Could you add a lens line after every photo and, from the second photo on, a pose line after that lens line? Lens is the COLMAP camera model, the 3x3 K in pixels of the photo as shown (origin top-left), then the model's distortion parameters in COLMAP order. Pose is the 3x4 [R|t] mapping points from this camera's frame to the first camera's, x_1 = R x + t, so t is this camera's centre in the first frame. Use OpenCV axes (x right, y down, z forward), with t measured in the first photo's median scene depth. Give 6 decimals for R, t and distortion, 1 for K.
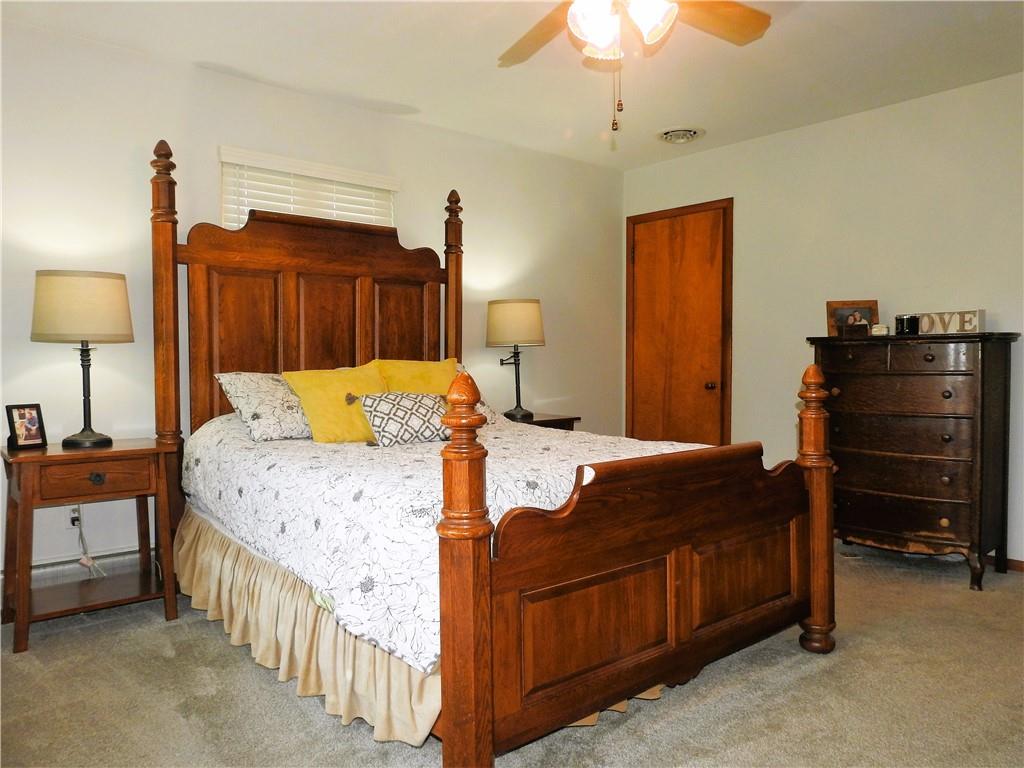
lens RADIAL K [[733.2, 0, 512.0], [0, 733.2, 384.0], [0, 0, 1]] dist [-0.005611, 0.002805]
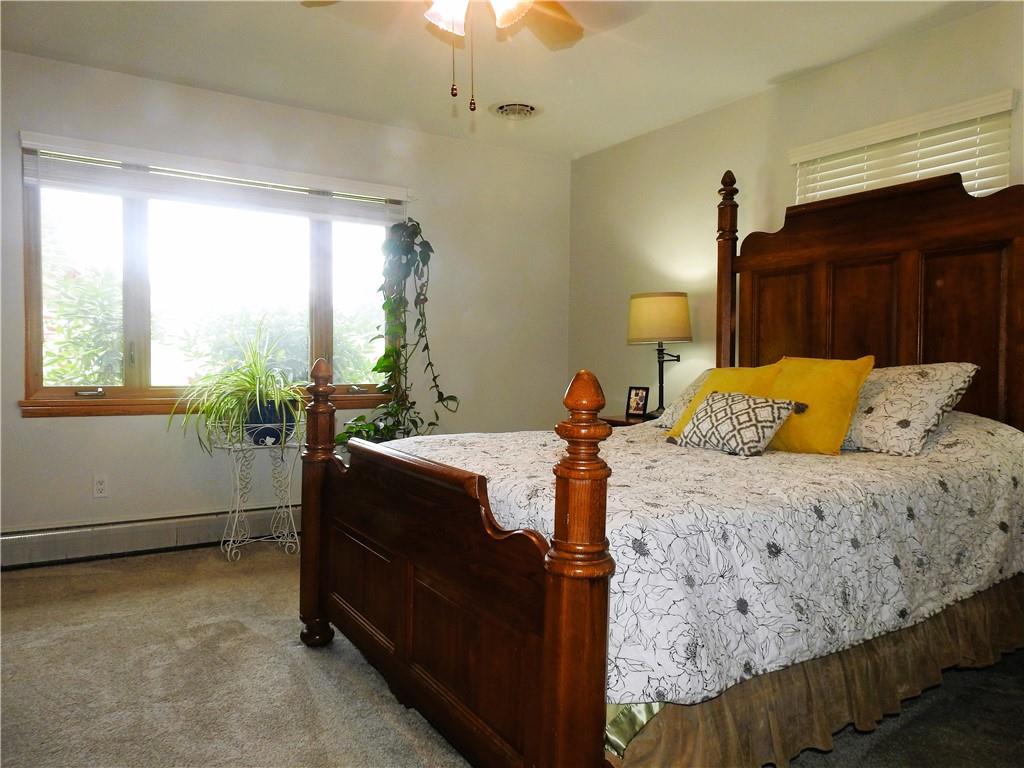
lens RADIAL K [[733.2, 0, 512.0], [0, 733.2, 384.0], [0, 0, 1]] dist [-0.005611, 0.002805]
pose [[-0.130077, 0.037977, -0.990776, 0.738581], [-0.033779, 0.998516, 0.042708, -0.028715], [0.990928, 0.039023, -0.128602, 0.809870]]
